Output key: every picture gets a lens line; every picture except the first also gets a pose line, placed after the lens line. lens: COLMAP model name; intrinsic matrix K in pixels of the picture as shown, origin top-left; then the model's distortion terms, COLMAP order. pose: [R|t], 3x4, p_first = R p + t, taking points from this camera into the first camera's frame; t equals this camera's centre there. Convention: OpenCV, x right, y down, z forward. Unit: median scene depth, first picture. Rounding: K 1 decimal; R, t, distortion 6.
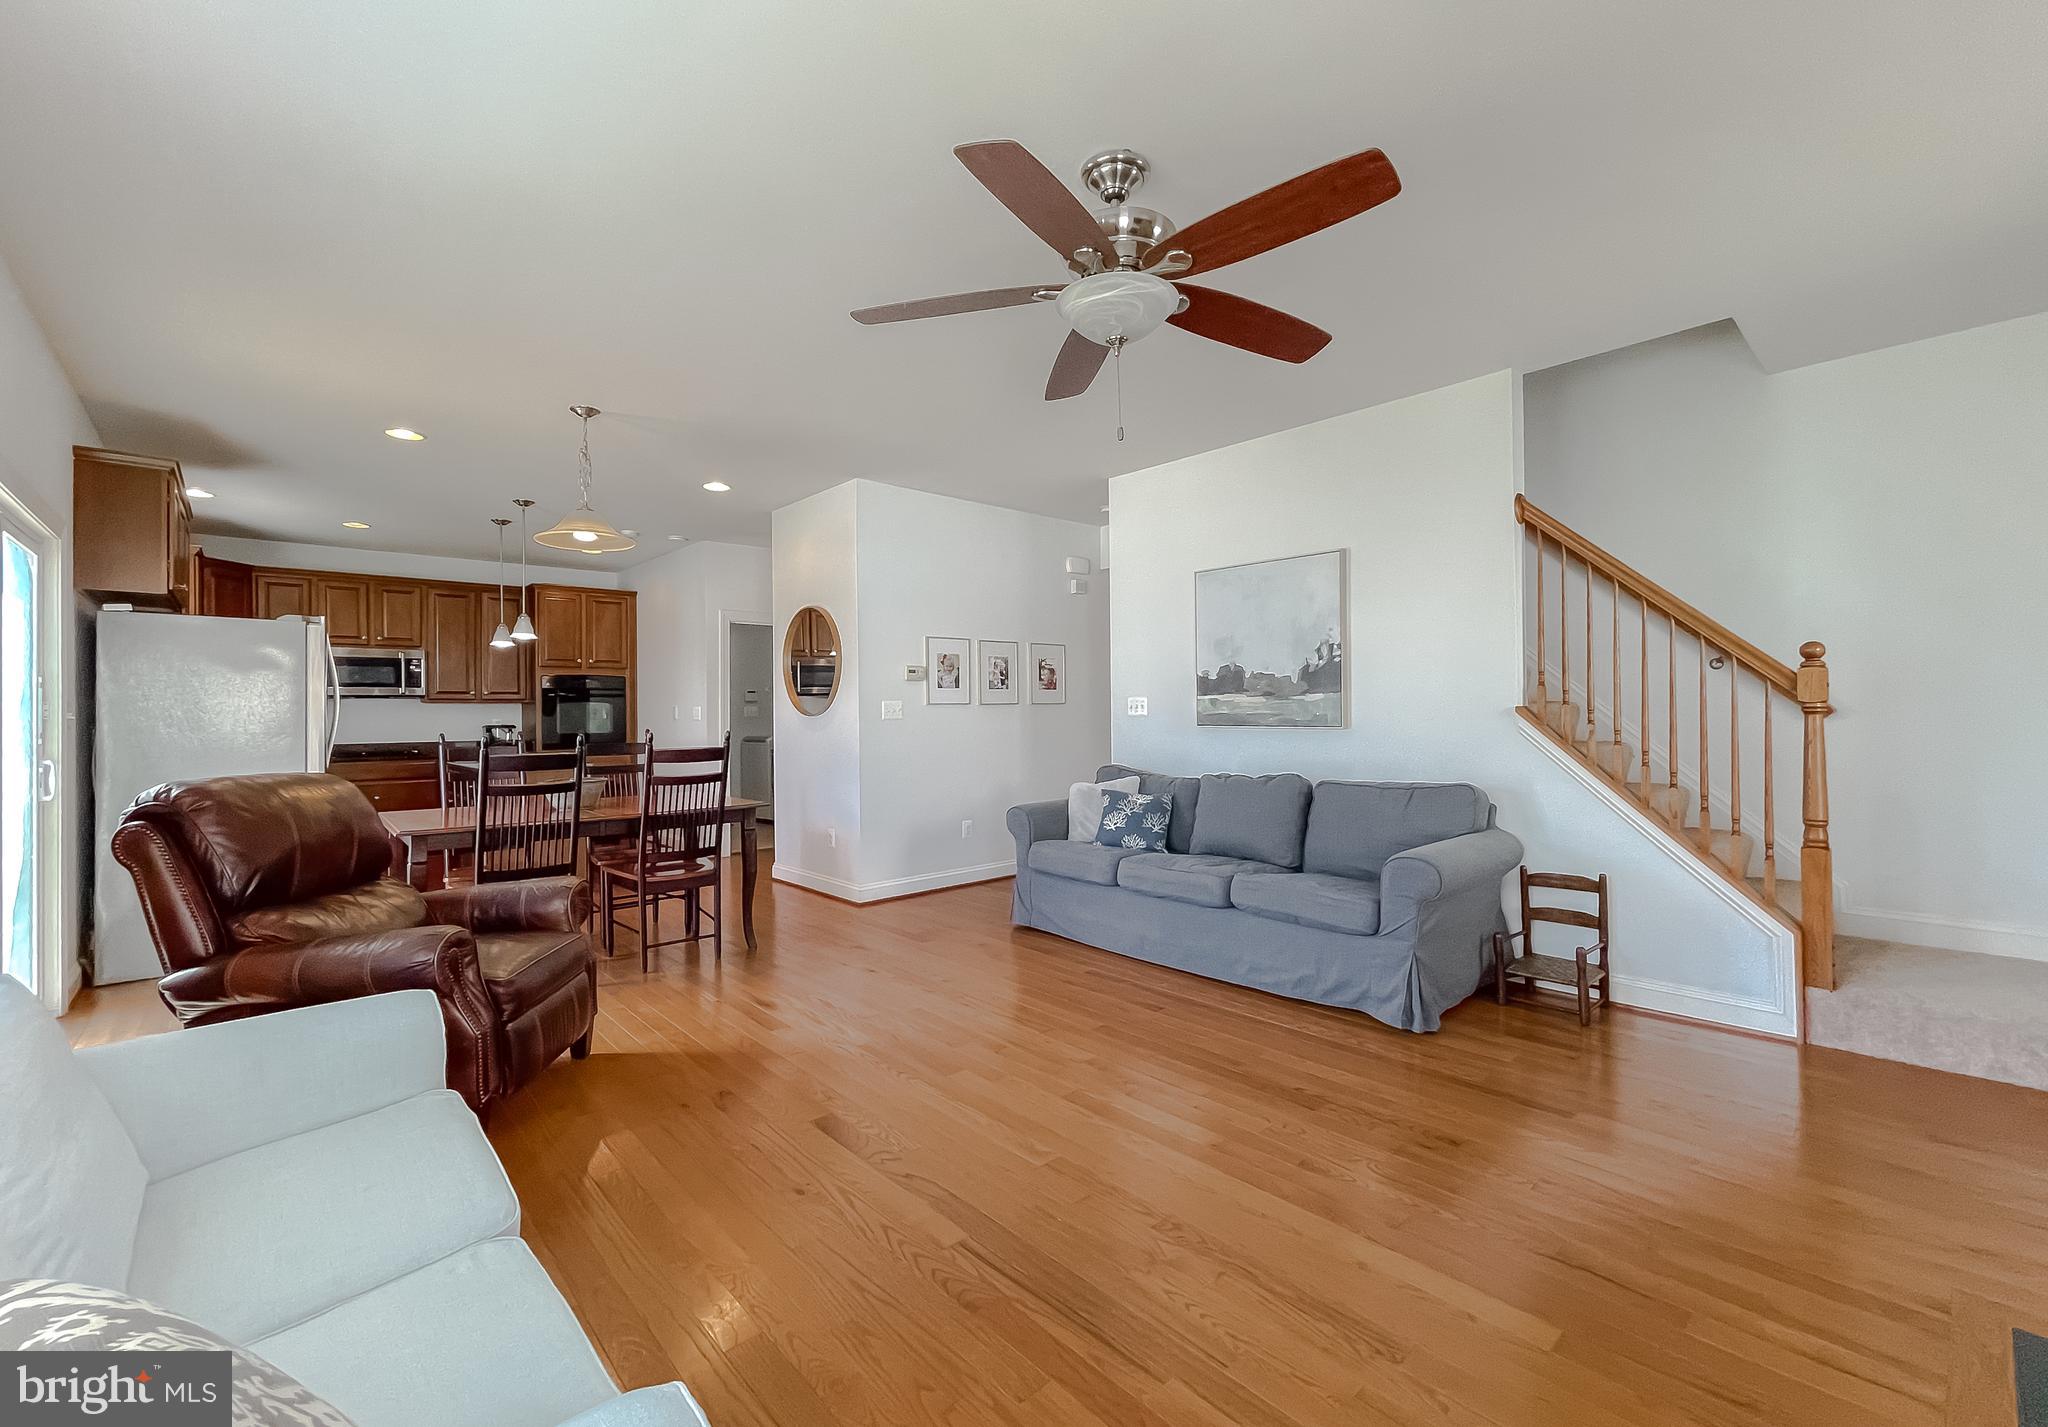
lens RADIAL K [[863.3, 0, 1043.3], [0, 863.3, 715.6], [0, 0, 1]] dist [-0.012900, -0.000644]
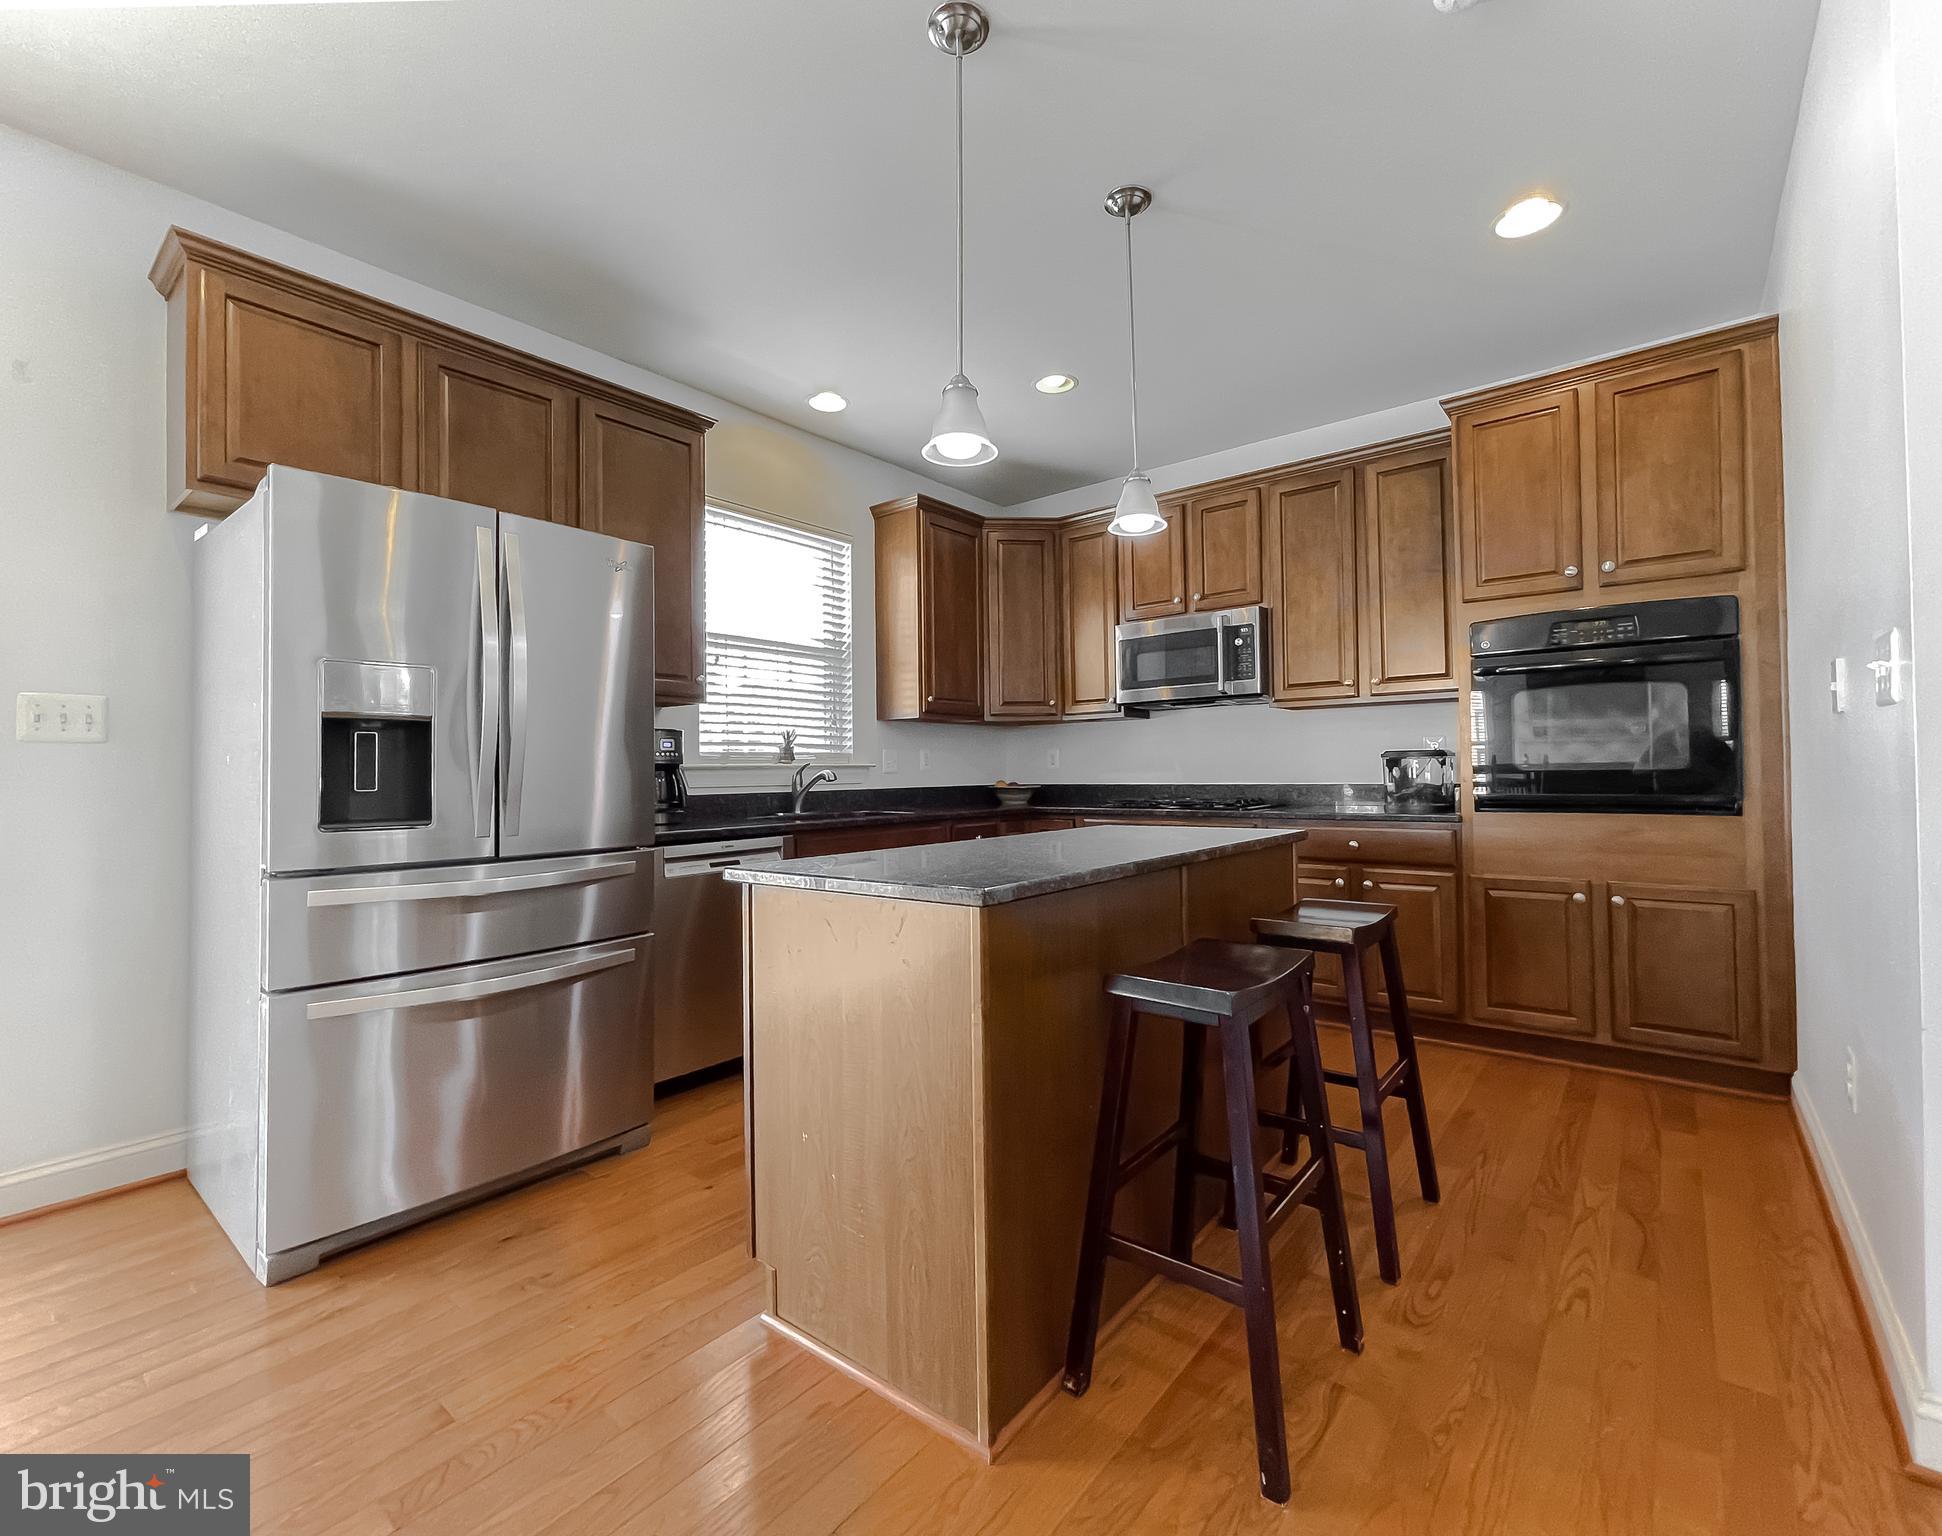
lens RADIAL K [[876.1, 0, 971.2], [0, 876.1, 760.5], [0, 0, 1]] dist [-0.003484, -0.000293]
pose [[0.141887, -0.005580, -0.989867, -0.381916], [0.011934, 0.999921, -0.003926, 0.027110], [0.989811, -0.011256, 0.141942, 1.261444]]
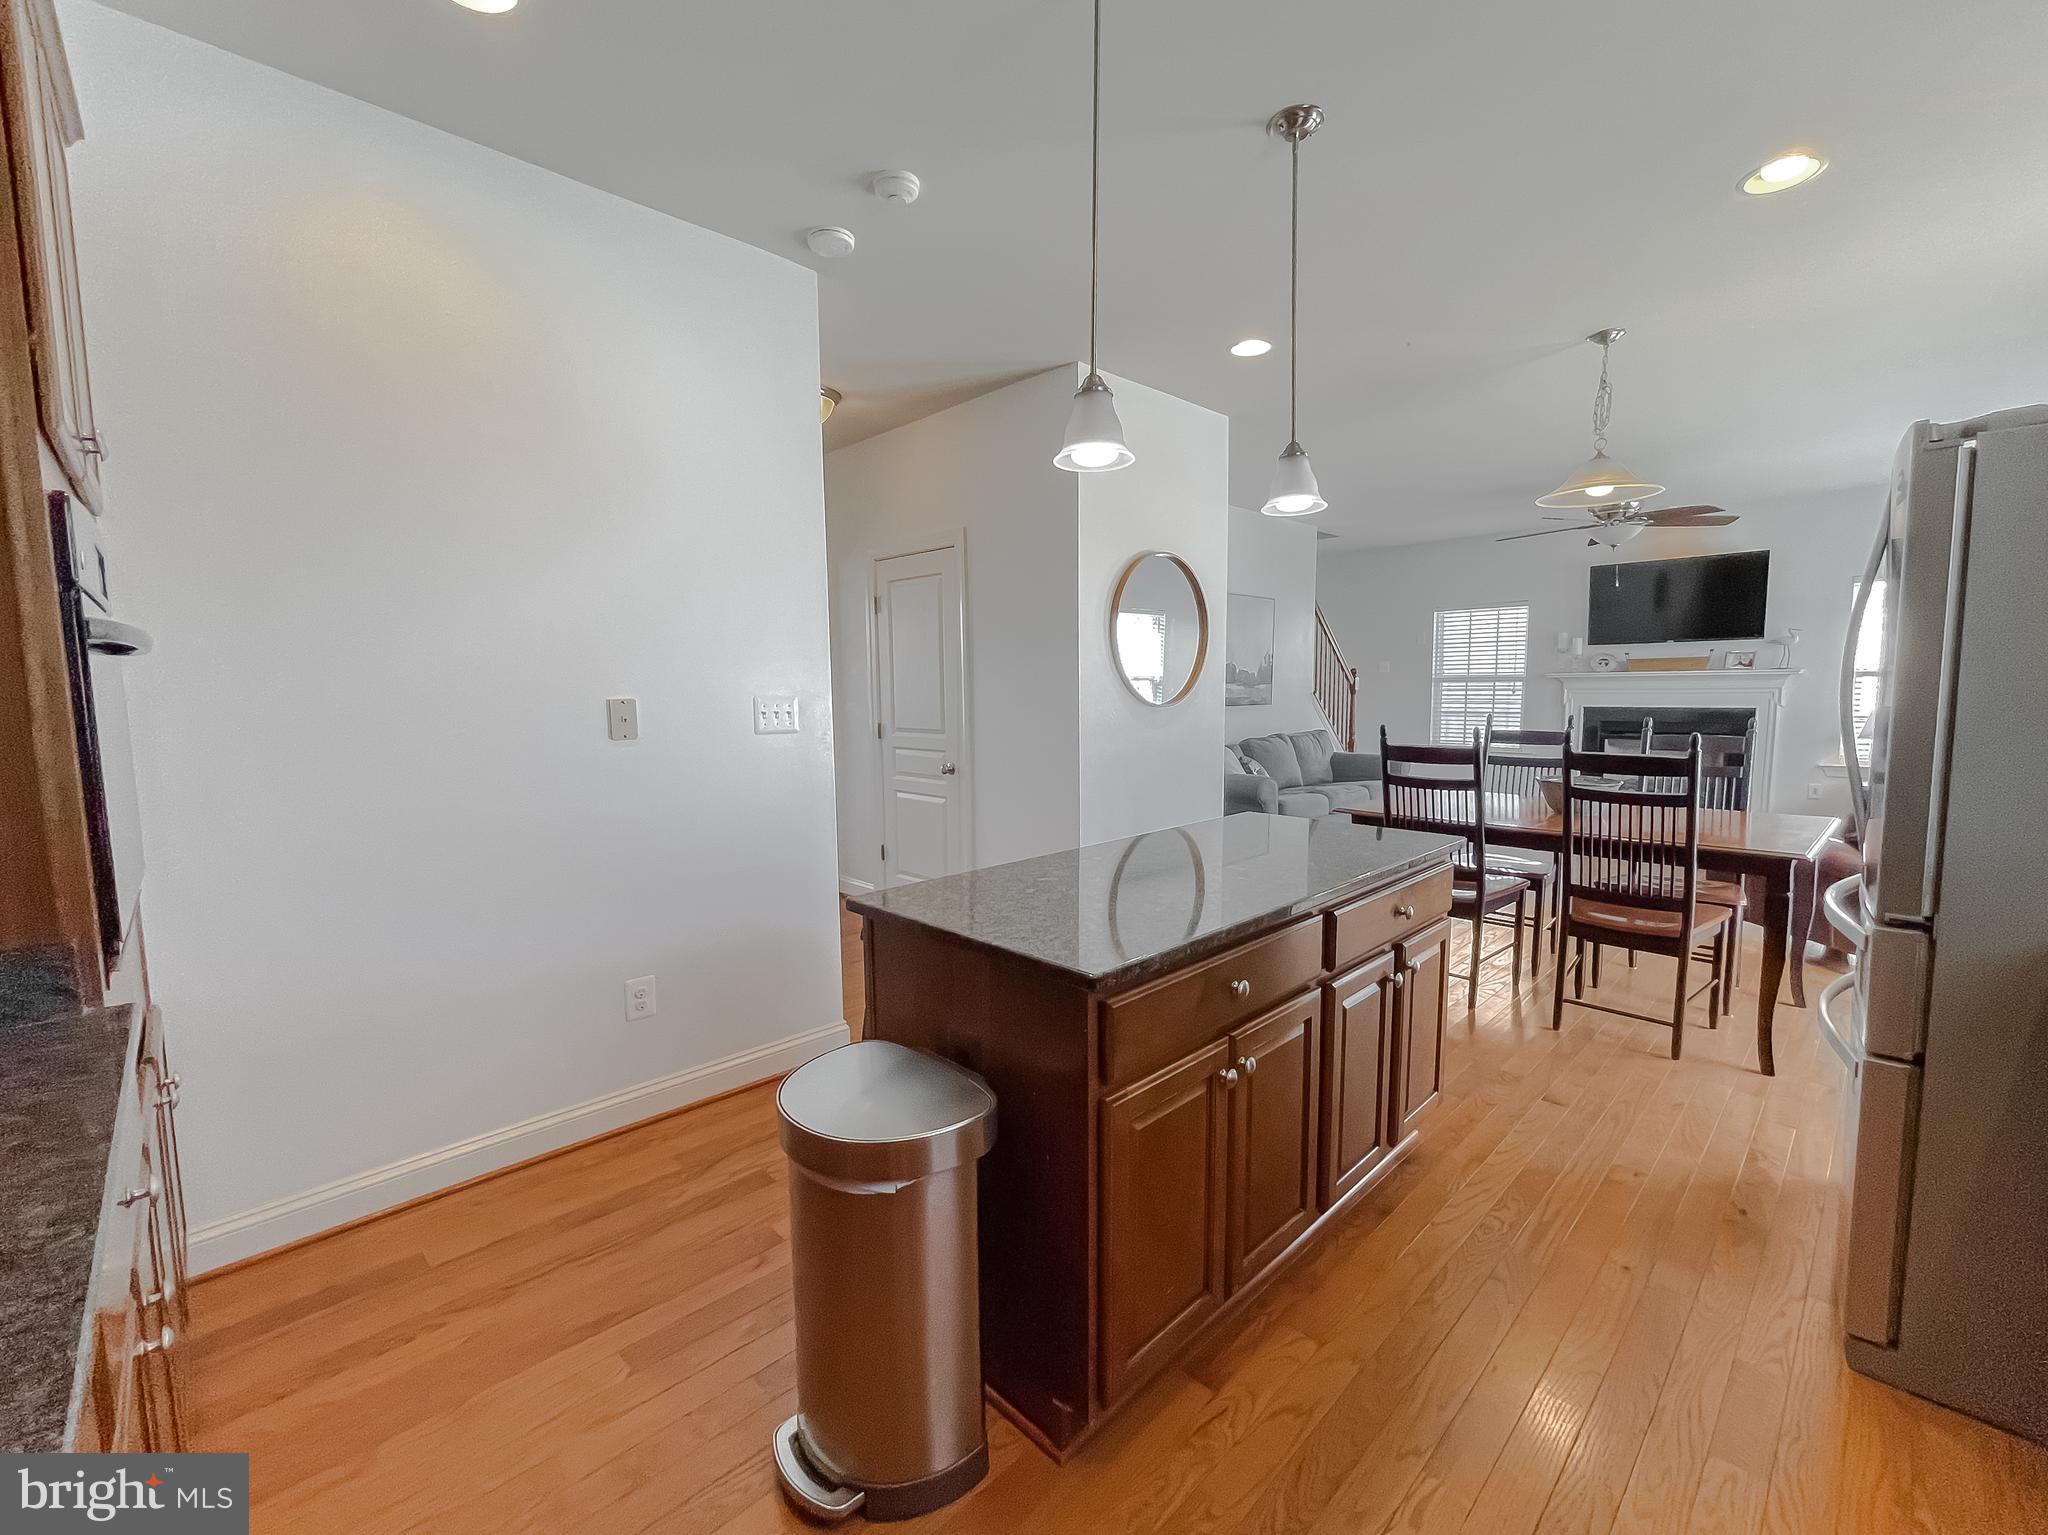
lens RADIAL K [[856.9, 0, 1007.7], [0, 856.9, 774.2], [0, 0, 1]] dist [-0.004685, 0.004142]
pose [[-0.014935, -0.098632, 0.995012, -1.284709], [0.020270, 0.994889, 0.098924, -0.026783], [-0.999683, 0.021646, -0.012859, 1.476064]]
